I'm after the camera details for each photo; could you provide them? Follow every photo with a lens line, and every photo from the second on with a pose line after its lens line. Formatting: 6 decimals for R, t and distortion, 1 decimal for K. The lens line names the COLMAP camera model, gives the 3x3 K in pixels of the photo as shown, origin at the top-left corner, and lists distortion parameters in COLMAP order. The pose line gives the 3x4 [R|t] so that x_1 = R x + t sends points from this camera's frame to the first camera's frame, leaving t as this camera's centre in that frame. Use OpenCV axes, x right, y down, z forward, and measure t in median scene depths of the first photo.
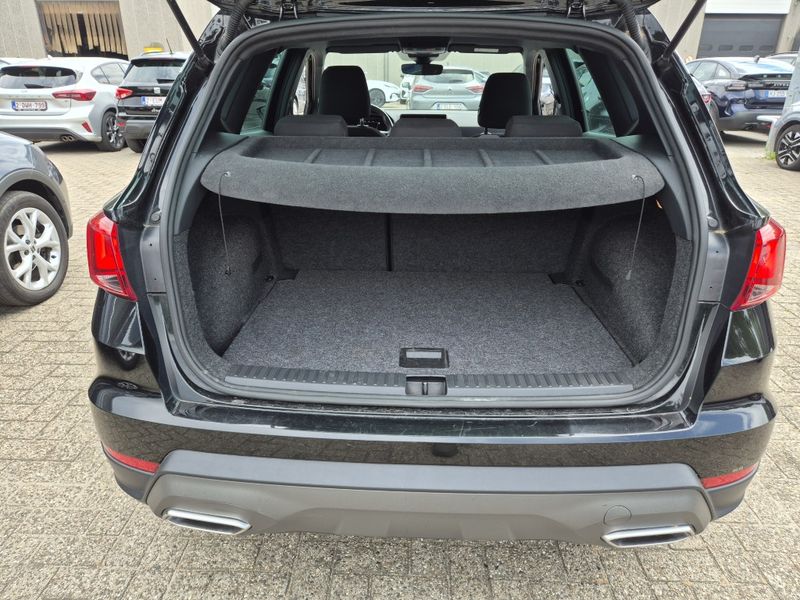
lens RADIAL K [[542.7, 0, 386.6], [0, 542.7, 301.6], [0, 0, 1]] dist [0.064584, -0.055551]
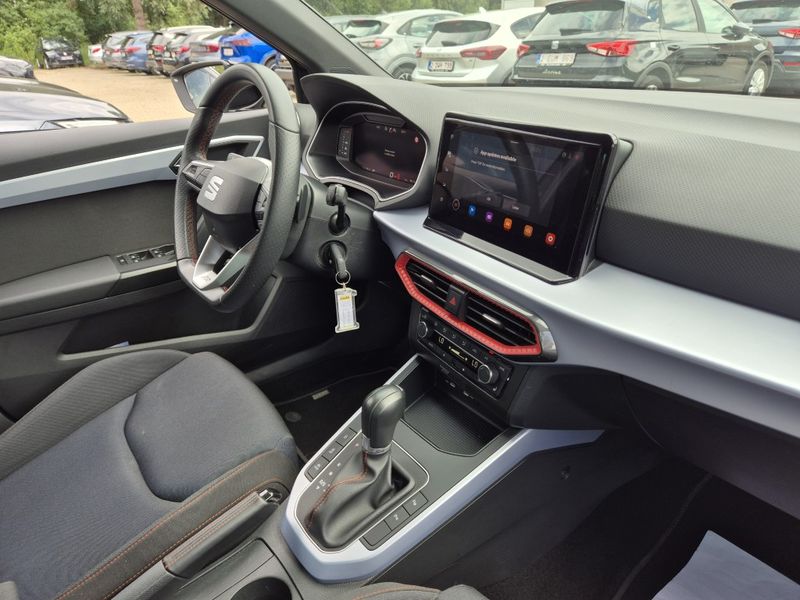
lens RADIAL K [[542.7, 0, 386.6], [0, 542.7, 301.6], [0, 0, 1]] dist [0.064584, -0.055551]
pose [[0.619856, 0.318390, -0.717221, 0.088620], [-0.269786, 0.944740, 0.186229, -0.125726], [0.736882, 0.078061, 0.671500, 0.341324]]
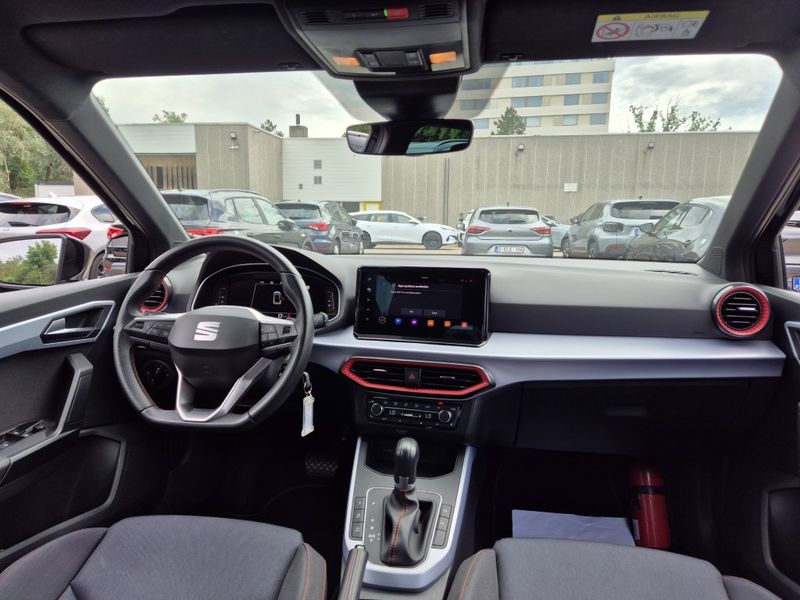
lens RADIAL K [[542.7, 0, 386.6], [0, 542.7, 301.6], [0, 0, 1]] dist [0.064584, -0.055551]
pose [[0.993243, 0.019840, -0.114343, 0.032057], [-0.047054, 0.969506, -0.240507, -0.091988], [0.106085, 0.244262, 0.963889, 0.258256]]
